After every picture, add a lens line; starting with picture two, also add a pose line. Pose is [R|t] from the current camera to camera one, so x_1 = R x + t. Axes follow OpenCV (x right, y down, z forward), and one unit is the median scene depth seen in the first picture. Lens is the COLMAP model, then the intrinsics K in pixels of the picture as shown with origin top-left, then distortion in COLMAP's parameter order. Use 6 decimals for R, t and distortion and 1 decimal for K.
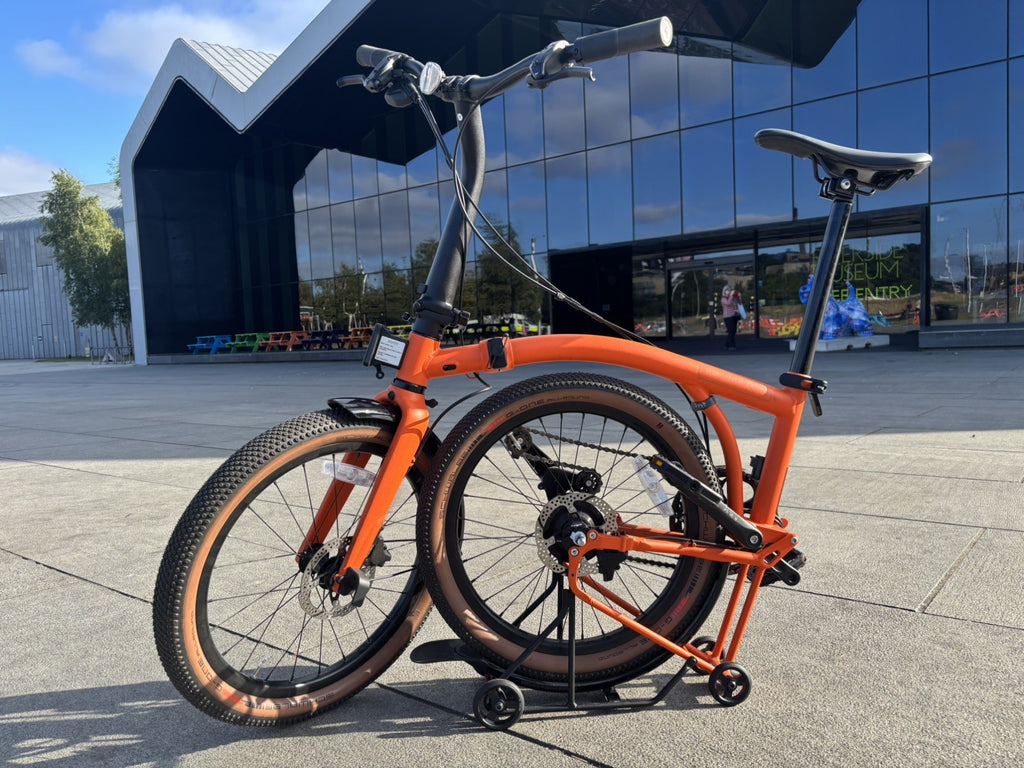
lens RADIAL K [[786.9, 0, 514.9], [0, 786.9, 383.1], [0, 0, 1]] dist [0.058929, -0.076782]
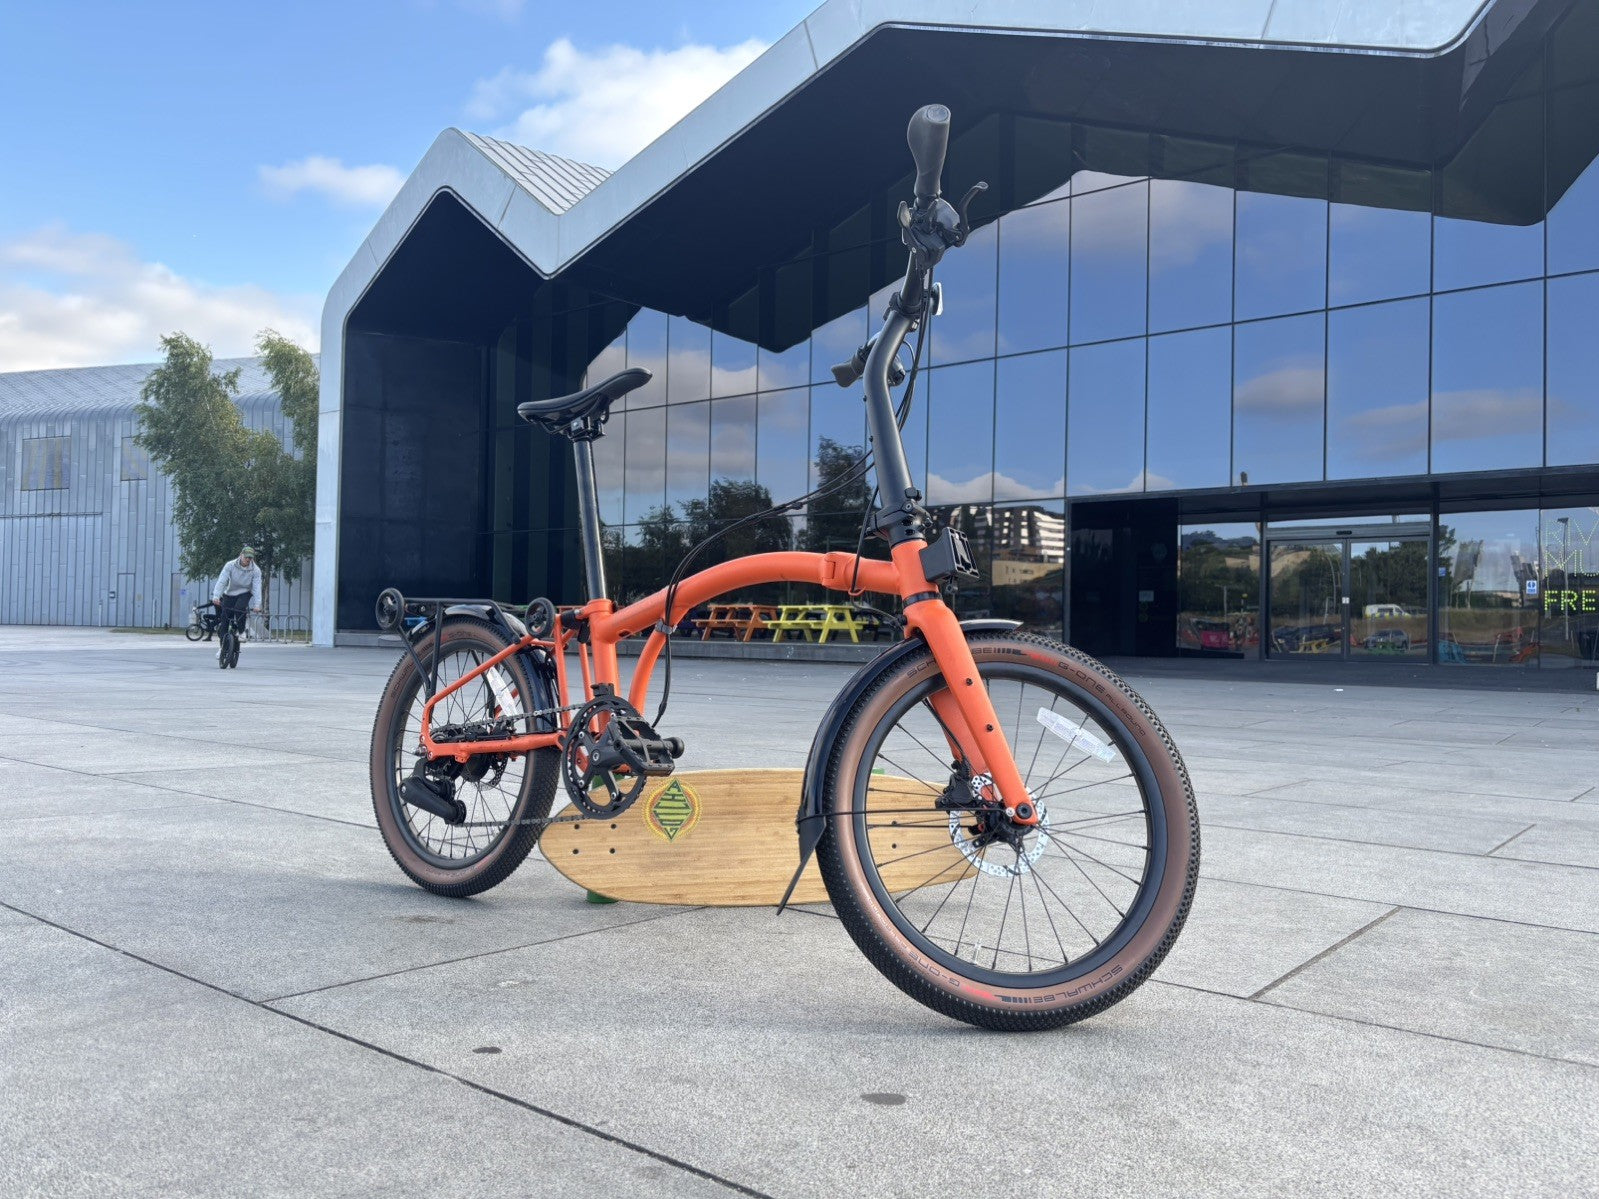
lens RADIAL K [[1214.2, 0, 803.6], [0, 1214.2, 598.1], [0, 0, 1]] dist [0.067866, -0.082002]
pose [[0.998122, 0.060490, 0.009683, -0.492825], [-0.059343, 0.993967, -0.092238, 0.017568], [-0.015204, 0.091490, 0.995690, 0.281955]]
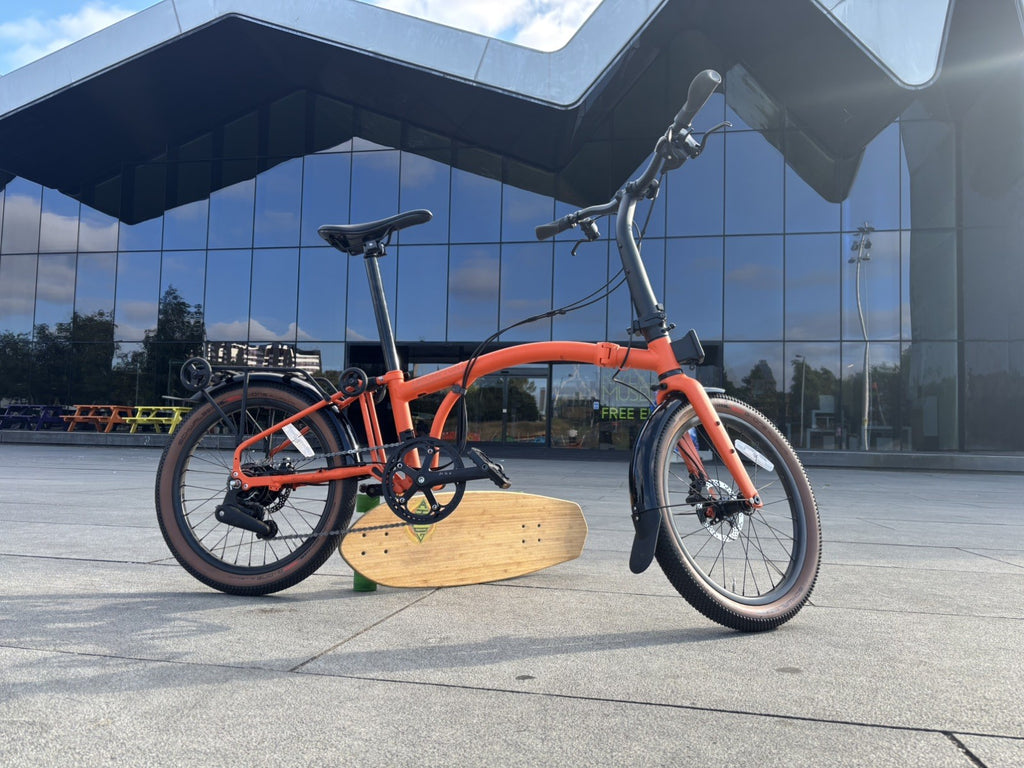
lens RADIAL K [[779.6, 0, 506.1], [0, 779.6, 383.4], [0, 0, 1]] dist [0.062752, -0.077024]
pose [[0.887716, 0.097677, 0.449910, -0.616174], [-0.034479, 0.988595, -0.146597, 0.034377], [-0.459098, 0.114624, 0.880960, 0.322644]]
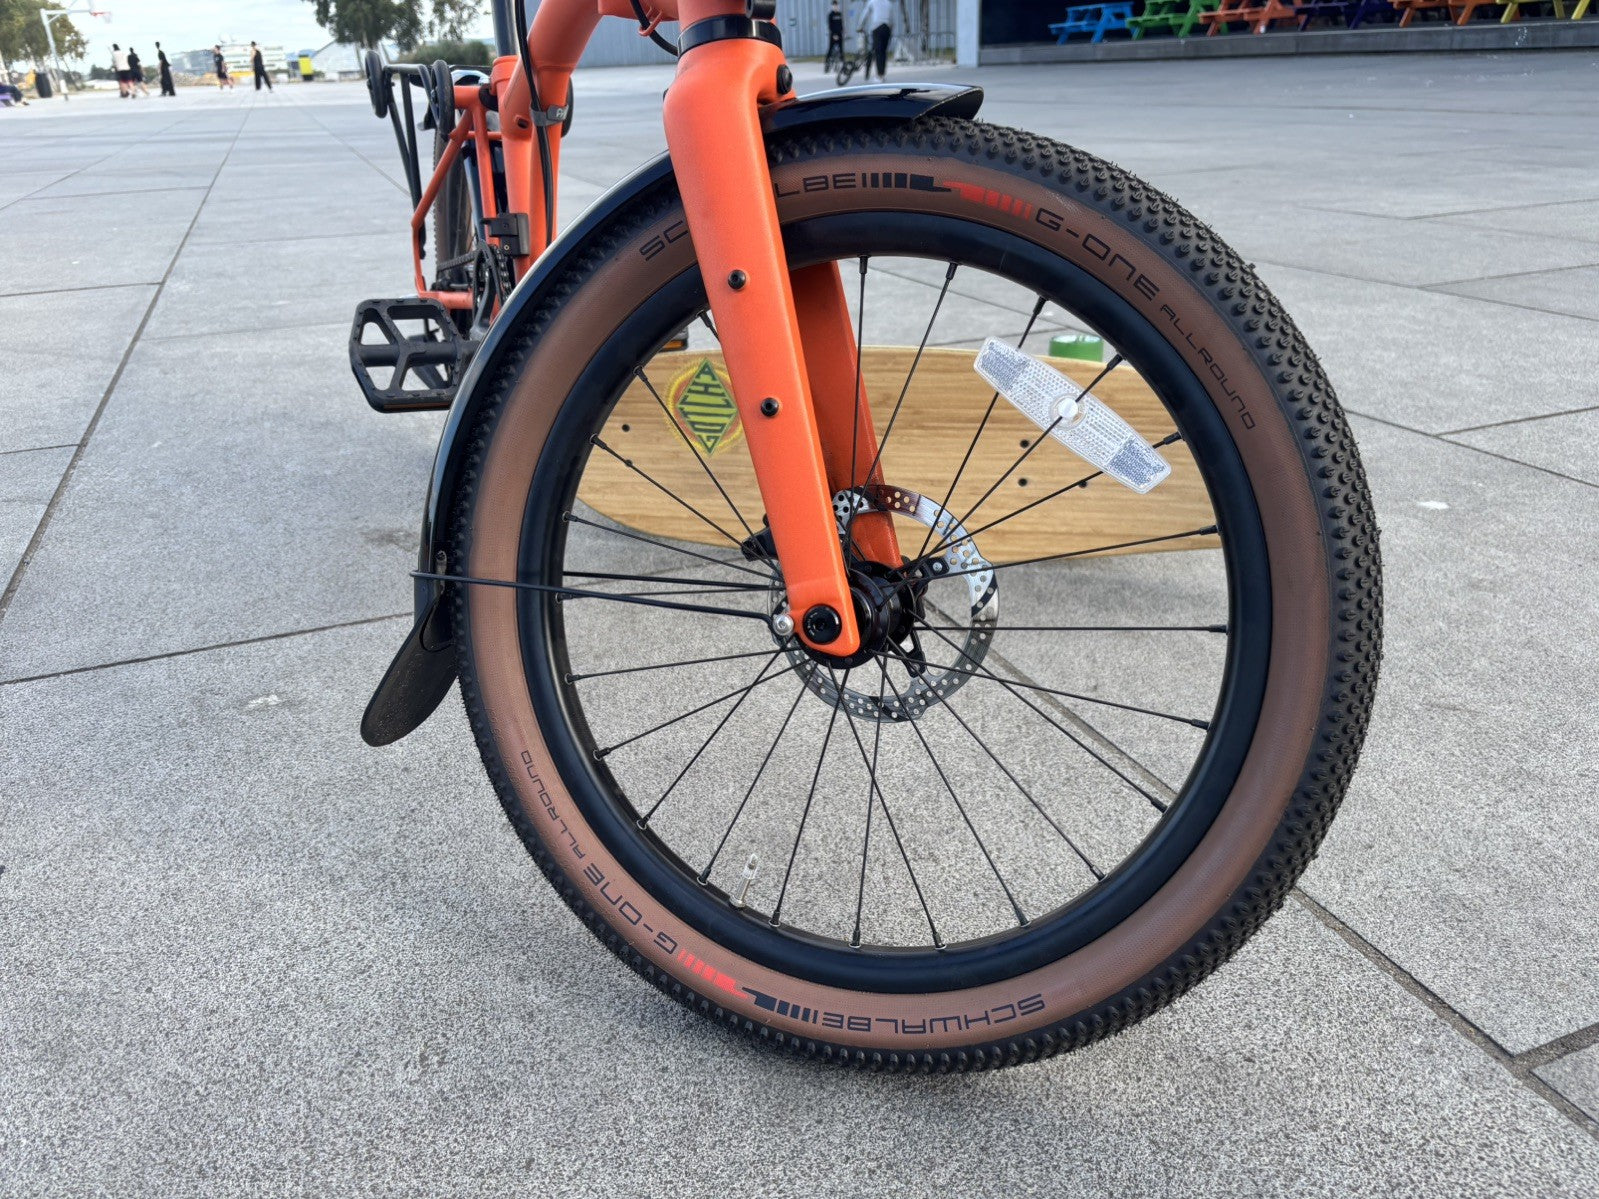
lens RADIAL K [[1223.0, 0, 787.7], [0, 1223.0, 603.2], [0, 0, 1]] dist [0.076200, -0.100067]
pose [[0.866529, 0.197340, -0.458460, -0.416322], [-0.011291, 0.926037, 0.377263, -0.000225], [0.499000, -0.321733, 0.804666, 0.421123]]
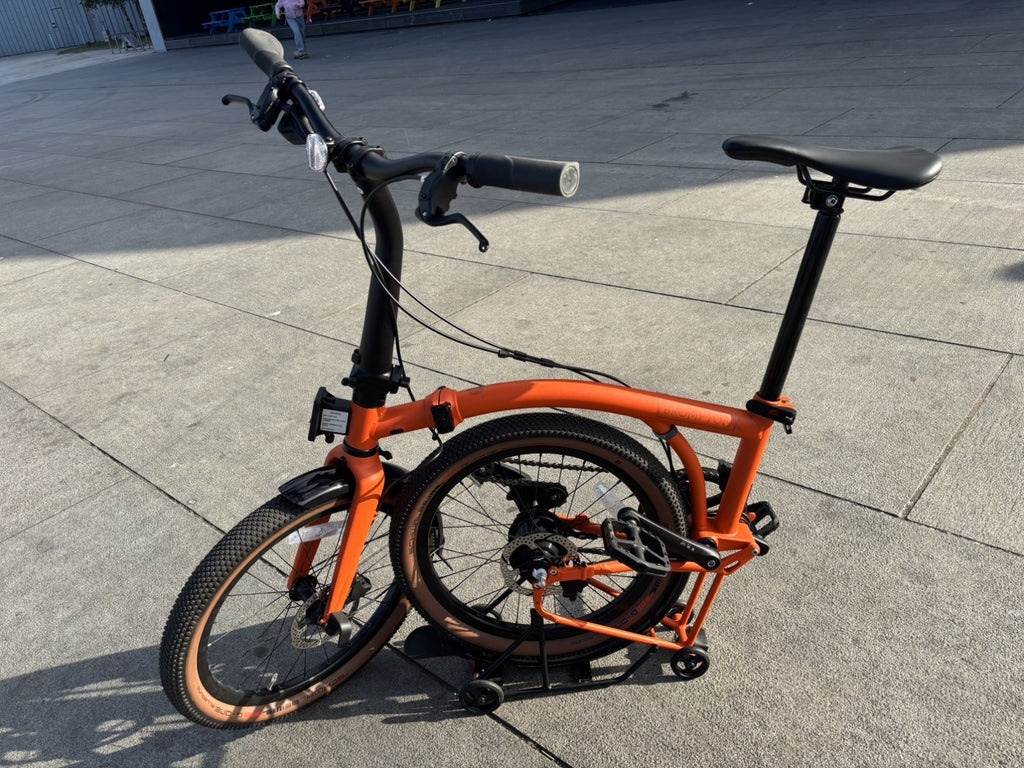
lens RADIAL K [[783.2, 0, 504.5], [0, 783.2, 386.3], [0, 0, 1]] dist [0.076200, -0.100067]
pose [[0.993129, -0.058875, -0.101133, 0.026284], [0.096120, 0.903340, 0.418016, -0.080797], [0.066747, -0.424864, 0.902793, 0.026447]]
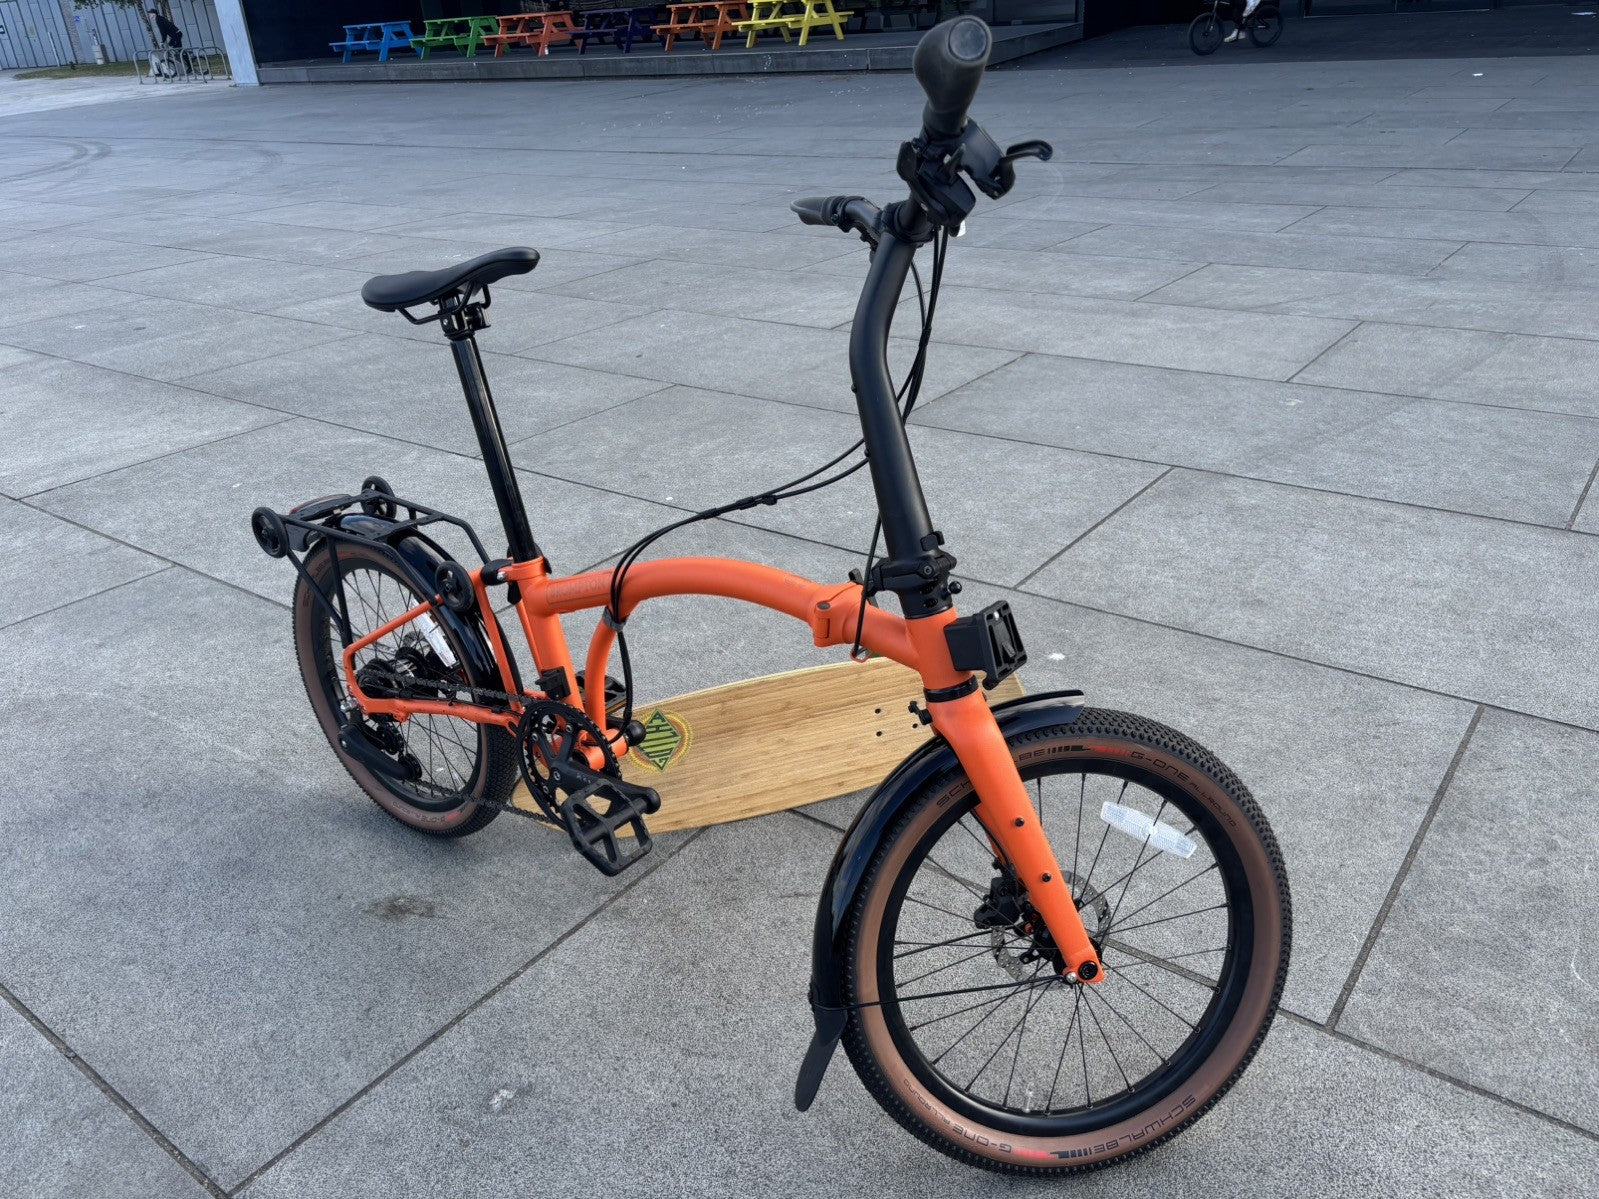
lens RADIAL K [[1214.2, 0, 803.6], [0, 1214.2, 598.1], [0, 0, 1]] dist [0.067866, -0.082002]
pose [[0.999283, -0.034747, 0.015026, -0.491093], [0.026135, 0.920350, 0.390222, -0.080418], [-0.027388, -0.389549, 0.920598, 0.355889]]
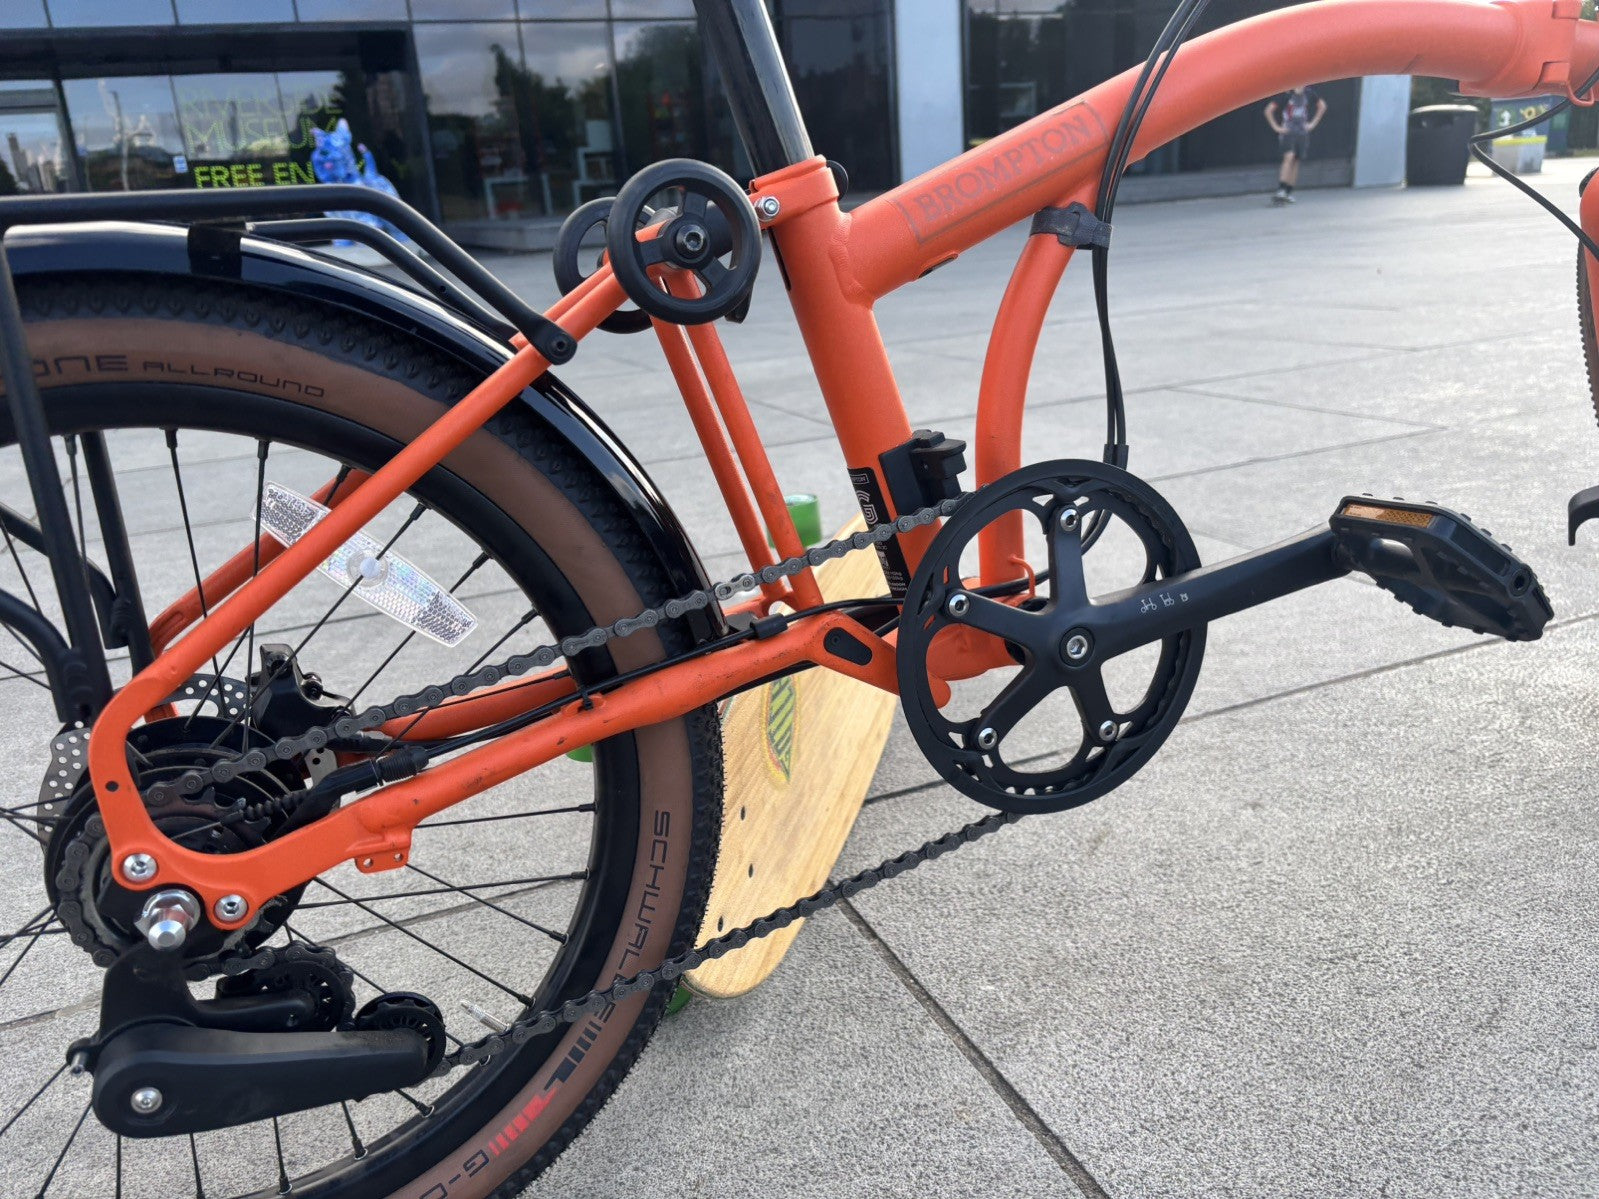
lens RADIAL K [[1214.2, 0, 803.6], [0, 1214.2, 598.1], [0, 0, 1]] dist [0.067866, -0.082002]
pose [[0.483418, -0.265315, 0.834215, -0.612141], [0.096483, 0.963307, 0.250460, 0.002868], [-0.870056, -0.040589, 0.491278, 0.514934]]
